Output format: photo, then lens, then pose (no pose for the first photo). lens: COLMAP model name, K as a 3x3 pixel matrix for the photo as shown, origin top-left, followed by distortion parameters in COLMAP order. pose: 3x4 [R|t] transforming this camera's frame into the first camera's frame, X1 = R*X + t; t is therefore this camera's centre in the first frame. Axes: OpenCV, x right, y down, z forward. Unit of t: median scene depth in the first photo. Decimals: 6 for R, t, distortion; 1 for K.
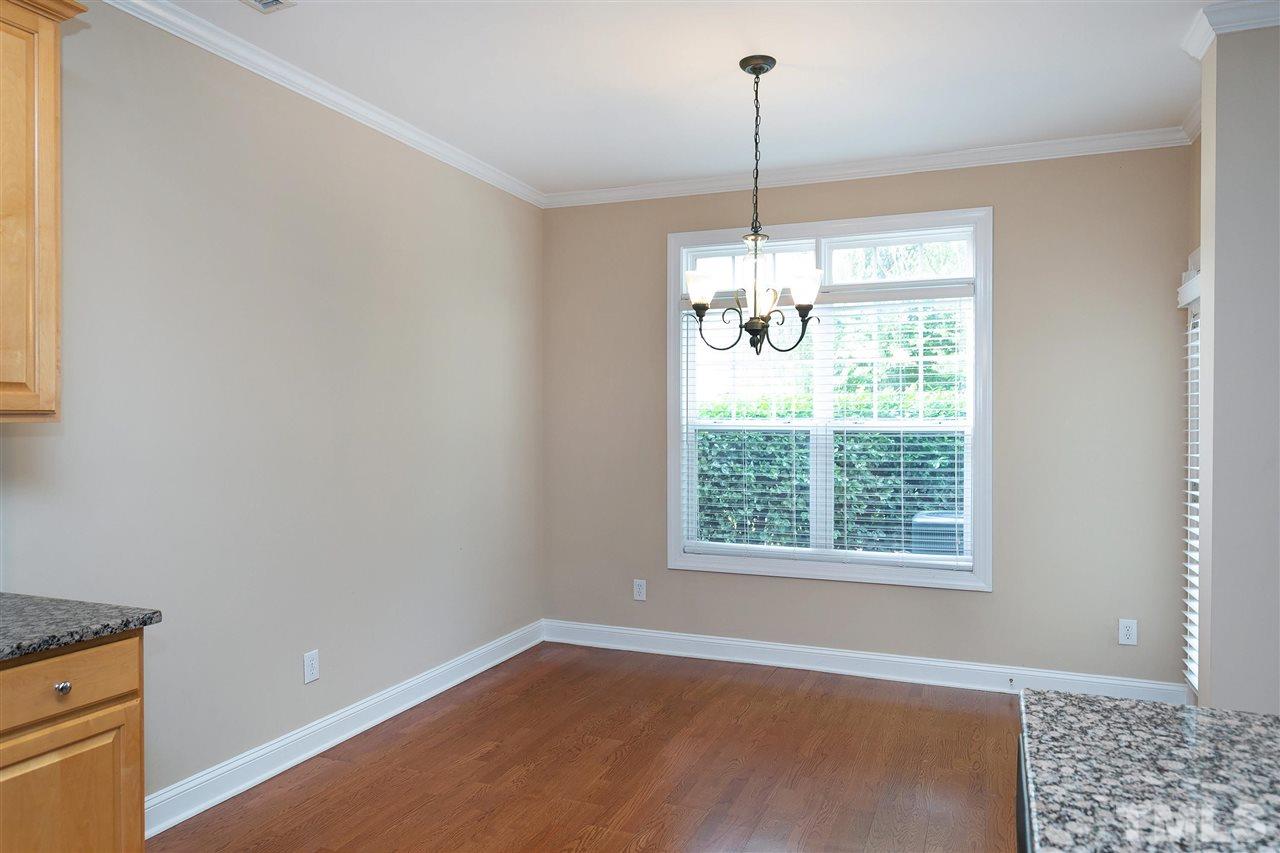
lens RADIAL K [[854.4, 0, 647.6], [0, 854.4, 428.5], [0, 0, 1]] dist [-0.000355, -0.005679]
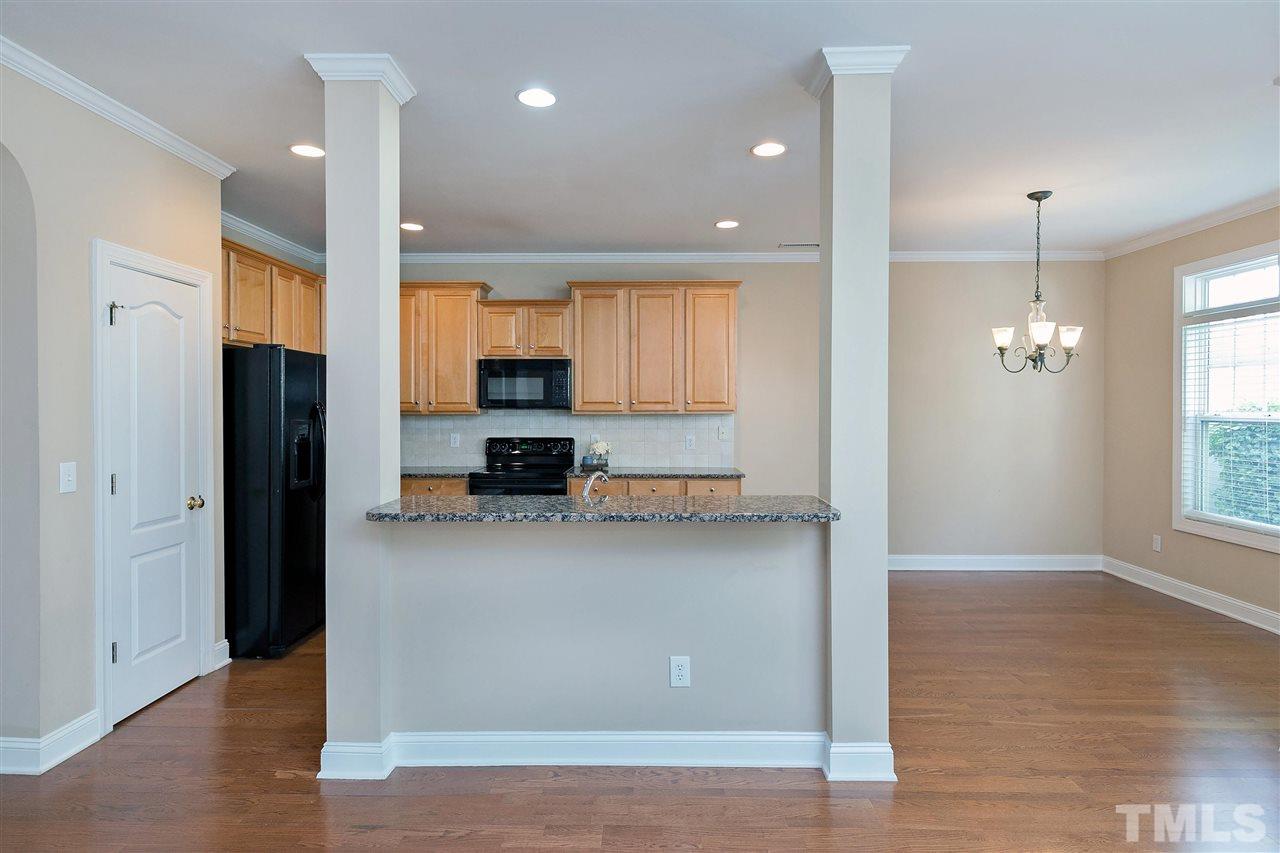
lens RADIAL K [[729.0, 0, 612.3], [0, 729.0, 416.9], [0, 0, 1]] dist [0.010289, -0.001308]
pose [[0.339525, 0.010517, -0.940538, 2.690838], [-0.007682, 0.999935, 0.008408, -0.021886], [0.940566, 0.004370, 0.339583, -0.563314]]
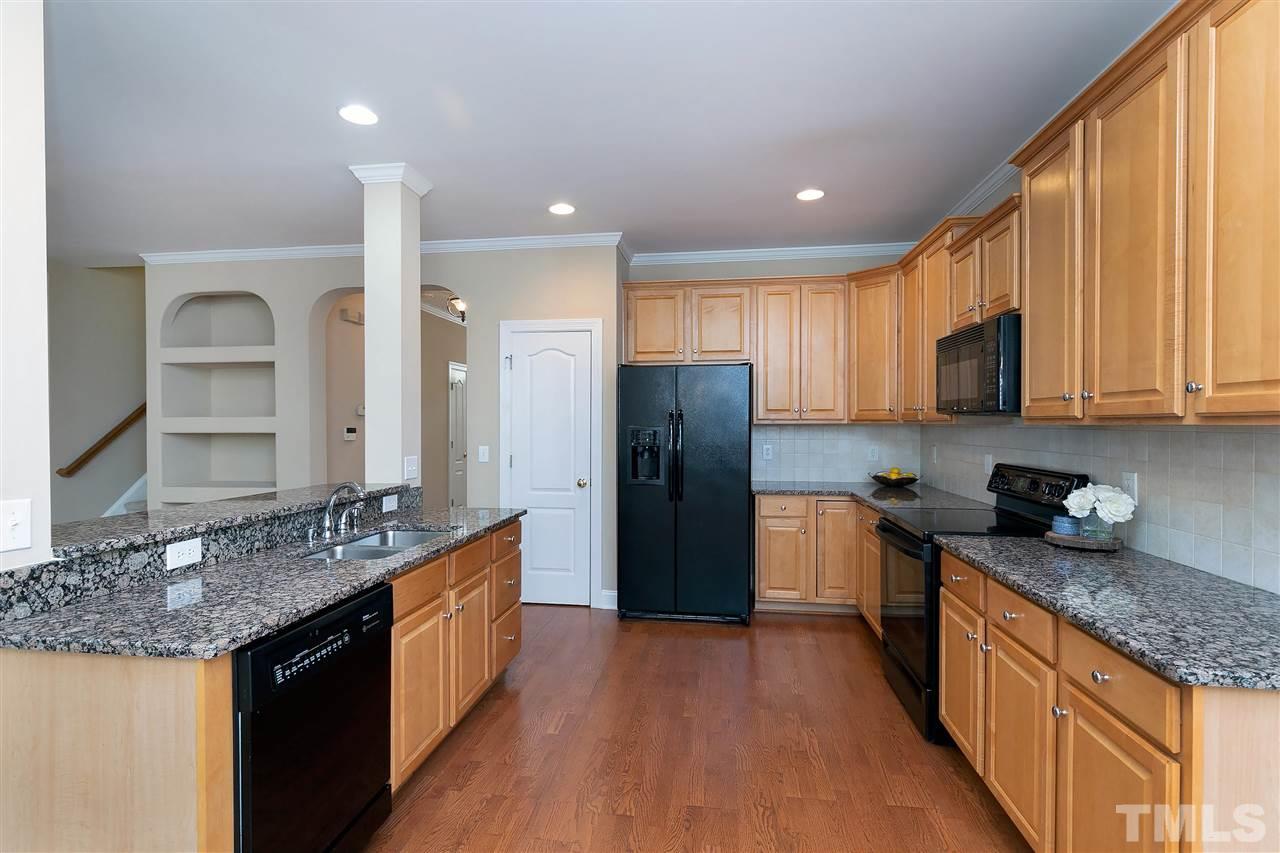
lens RADIAL K [[620.9, 0, 626.3], [0, 620.9, 425.4], [0, 0, 1]] dist [0.002105, 0.000388]
pose [[-0.975069, -0.000795, -0.221899, 0.073109], [-0.003403, 0.999930, 0.011371, -0.017800], [0.221874, 0.011843, -0.975003, 2.158668]]
